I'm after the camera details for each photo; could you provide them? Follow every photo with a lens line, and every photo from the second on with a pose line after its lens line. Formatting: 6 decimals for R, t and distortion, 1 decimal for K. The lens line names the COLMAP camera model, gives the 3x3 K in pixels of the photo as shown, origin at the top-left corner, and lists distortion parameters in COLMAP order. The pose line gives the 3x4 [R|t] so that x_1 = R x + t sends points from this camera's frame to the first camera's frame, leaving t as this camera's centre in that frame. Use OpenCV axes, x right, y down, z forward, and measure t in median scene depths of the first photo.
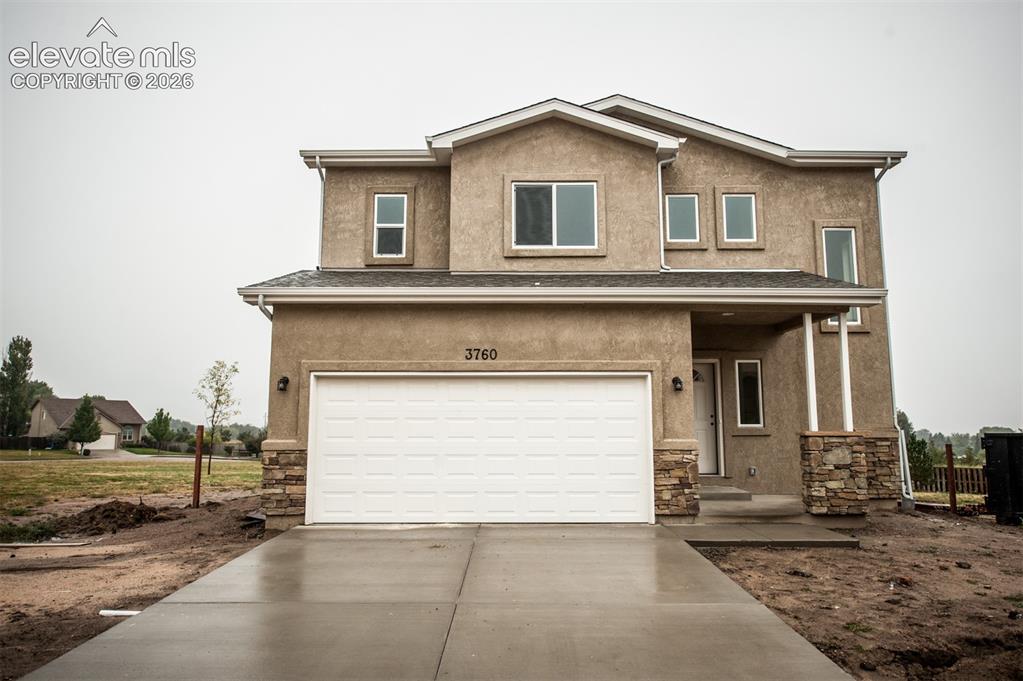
lens RADIAL K [[706.8, 0, 511.3], [0, 706.8, 318.4], [0, 0, 1]] dist [-0.000572, 0.000342]
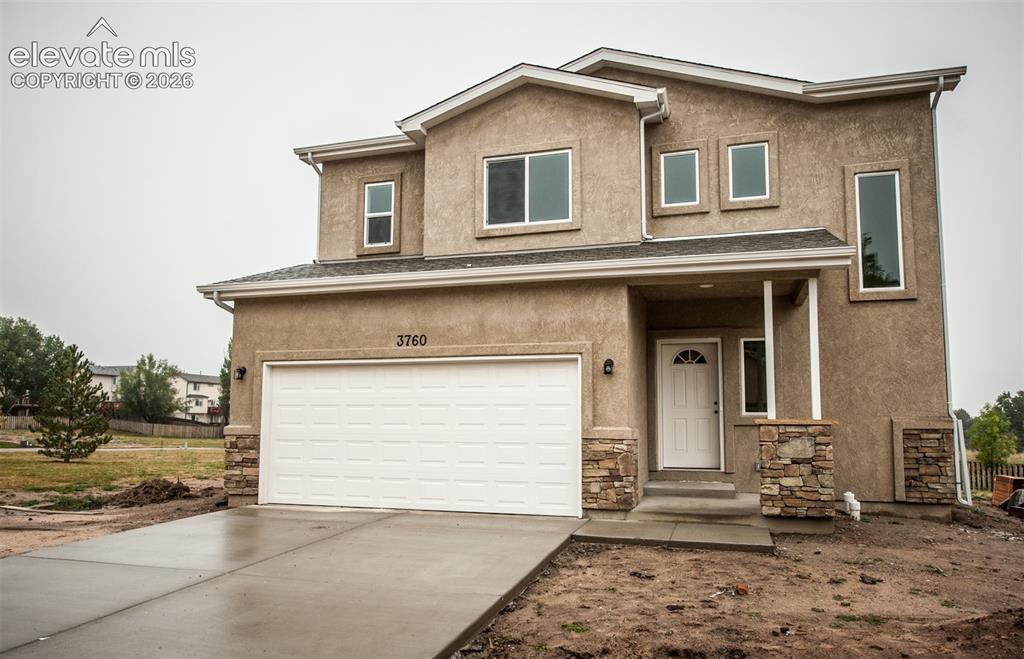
lens RADIAL K [[768.2, 0, 512.2], [0, 768.2, 330.5], [0, 0, 1]] dist [-0.001988, 0.000268]
pose [[0.948130, -0.033181, -0.316145, 0.357906], [0.044246, 0.998631, 0.027885, 0.011039], [0.314787, -0.040426, 0.948301, 0.023476]]
